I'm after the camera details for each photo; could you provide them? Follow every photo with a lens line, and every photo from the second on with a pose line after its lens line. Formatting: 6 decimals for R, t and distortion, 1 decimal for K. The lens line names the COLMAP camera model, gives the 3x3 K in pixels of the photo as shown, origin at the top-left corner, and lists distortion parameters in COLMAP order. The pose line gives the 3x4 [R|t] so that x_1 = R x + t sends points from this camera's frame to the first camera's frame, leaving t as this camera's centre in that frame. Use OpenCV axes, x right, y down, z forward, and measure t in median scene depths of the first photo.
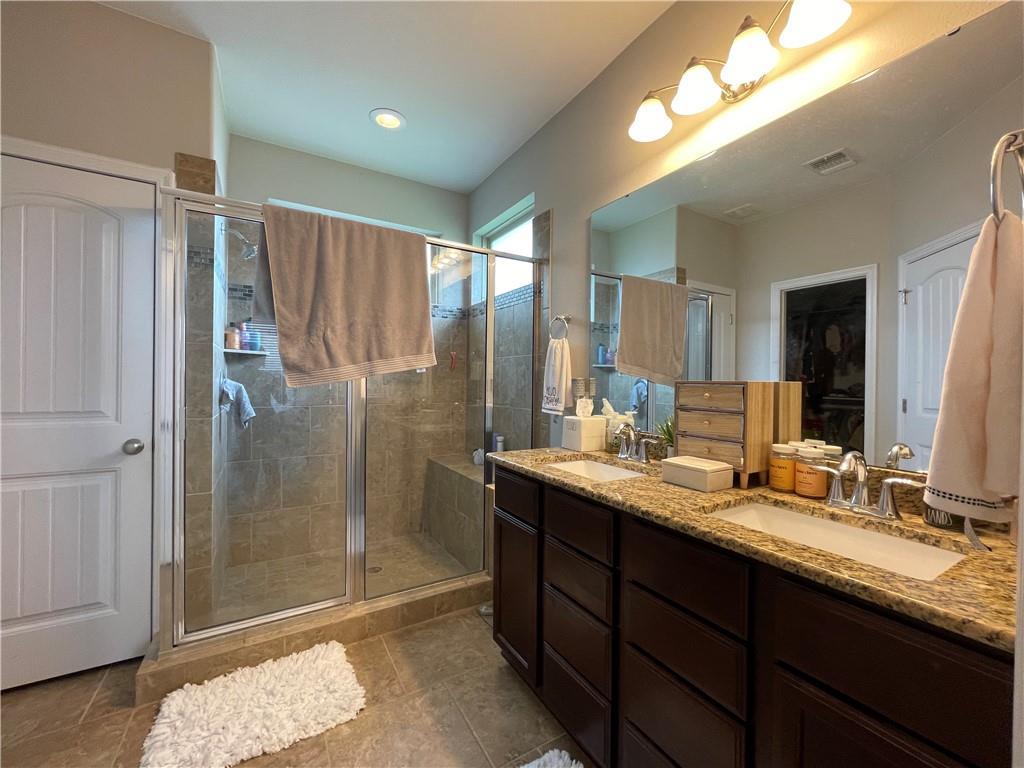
lens RADIAL K [[412.0, 0, 511.8], [0, 412.0, 381.3], [0, 0, 1]] dist [-0.007710, 0.000247]
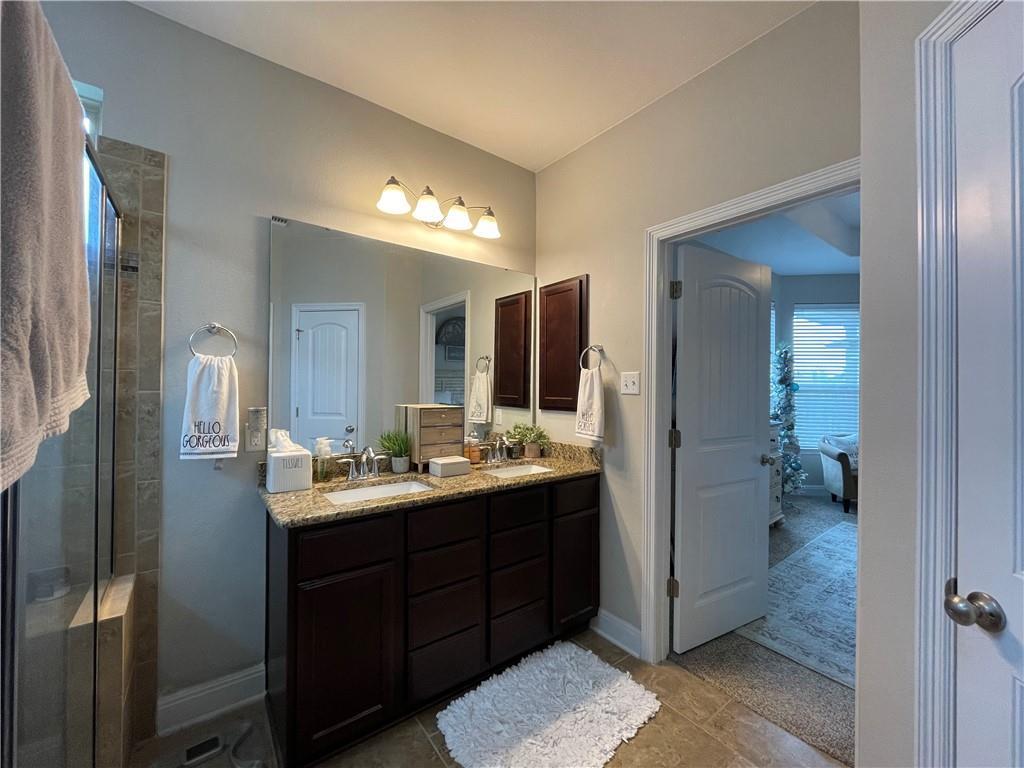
lens RADIAL K [[412.0, 0, 512.7], [0, 412.0, 384.6], [0, 0, 1]] dist [-0.007710, 0.000247]
pose [[-0.119478, -0.003926, 0.992829, -0.685285], [-0.006373, 0.999975, 0.003187, -0.057106], [-0.992816, -0.005946, -0.119500, 0.569260]]
